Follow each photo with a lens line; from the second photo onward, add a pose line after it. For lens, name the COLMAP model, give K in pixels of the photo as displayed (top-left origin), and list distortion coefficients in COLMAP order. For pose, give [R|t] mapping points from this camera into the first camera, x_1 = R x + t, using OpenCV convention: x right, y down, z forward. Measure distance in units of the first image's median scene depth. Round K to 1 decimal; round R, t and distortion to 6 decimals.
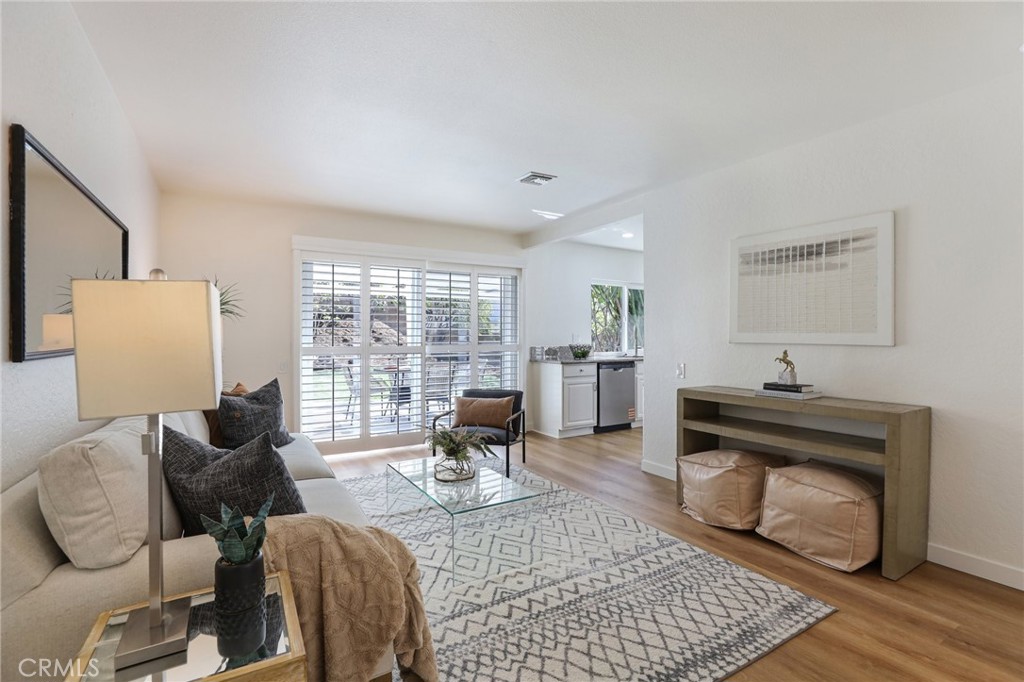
lens RADIAL K [[468.7, 0, 513.4], [0, 468.7, 341.4], [0, 0, 1]] dist [-0.037008, 0.006334]
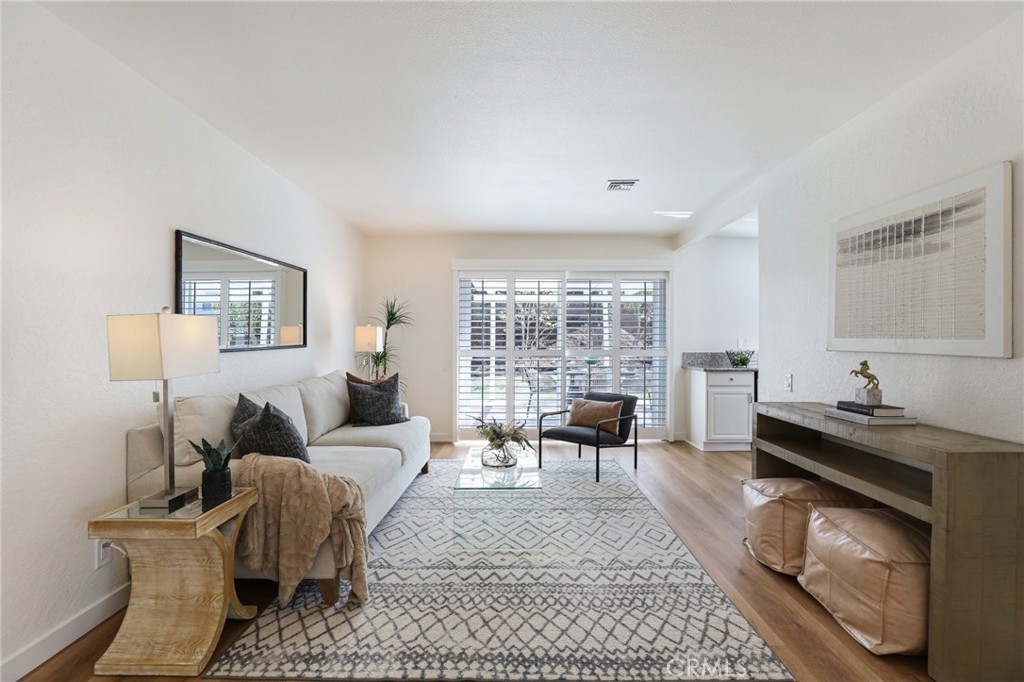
lens RADIAL K [[484.0, 0, 556.4], [0, 484.0, 344.6], [0, 0, 1]] dist [-0.027508, 0.003651]
pose [[0.861901, 0.007194, -0.507026, 0.582033], [-0.008478, 0.999964, -0.000224, -0.003800], [0.507006, 0.004492, 0.861931, 0.043468]]
